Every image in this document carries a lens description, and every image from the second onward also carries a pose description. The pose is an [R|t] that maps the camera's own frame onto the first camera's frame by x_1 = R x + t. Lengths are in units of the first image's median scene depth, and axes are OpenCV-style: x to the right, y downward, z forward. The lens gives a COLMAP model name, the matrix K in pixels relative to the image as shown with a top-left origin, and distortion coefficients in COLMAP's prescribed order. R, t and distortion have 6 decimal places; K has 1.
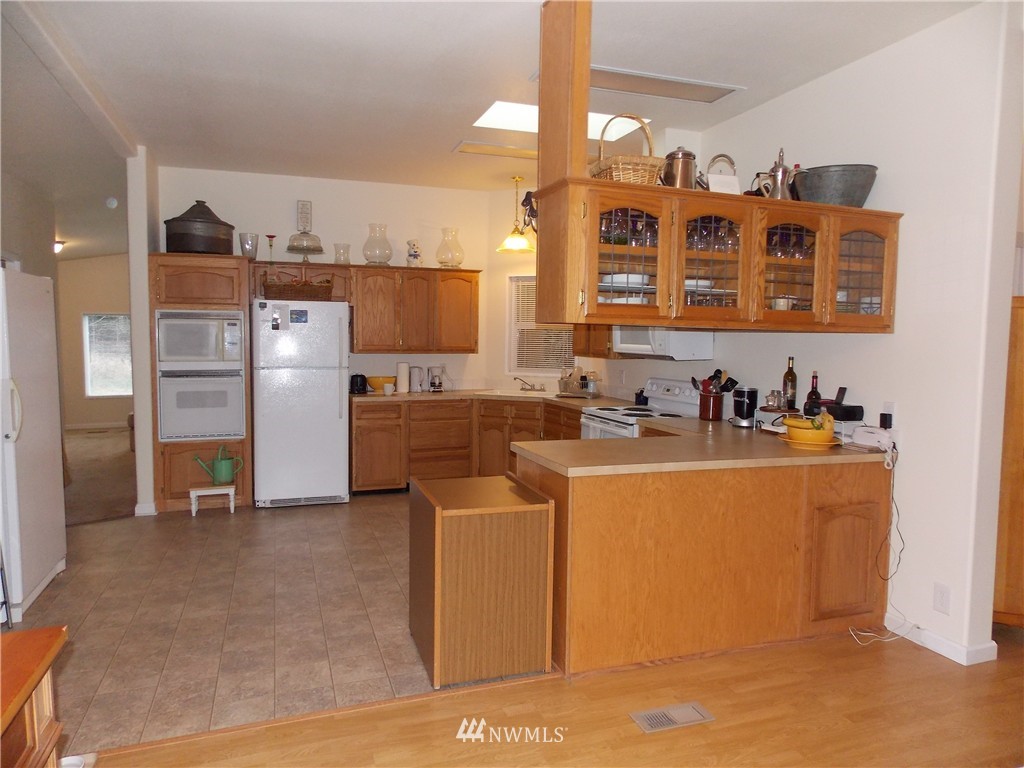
lens RADIAL K [[673.8, 0, 517.8], [0, 673.8, 389.4], [0, 0, 1]] dist [0.012067, 0.003499]
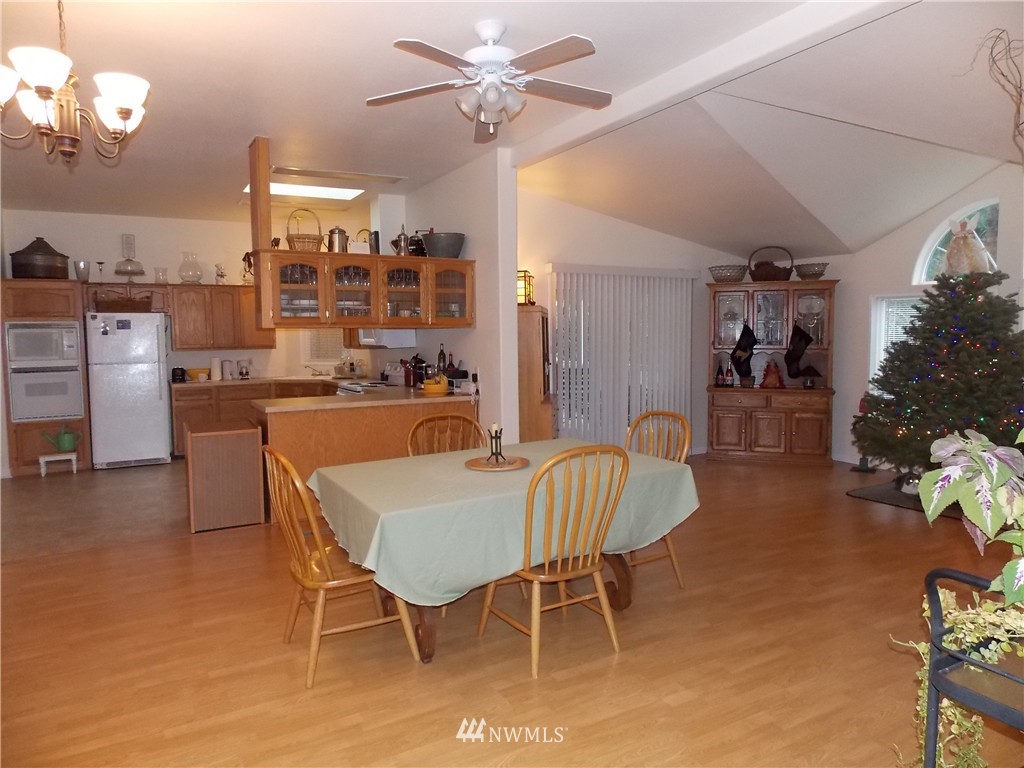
lens RADIAL K [[673.8, 0, 505.3], [0, 673.8, 382.4], [0, 0, 1]] dist [0.012067, 0.003499]
pose [[0.987568, -0.037848, 0.152568, 0.213028], [0.038521, 0.999257, -0.001455, 0.037491], [-0.152399, 0.007314, 0.988292, -0.439655]]
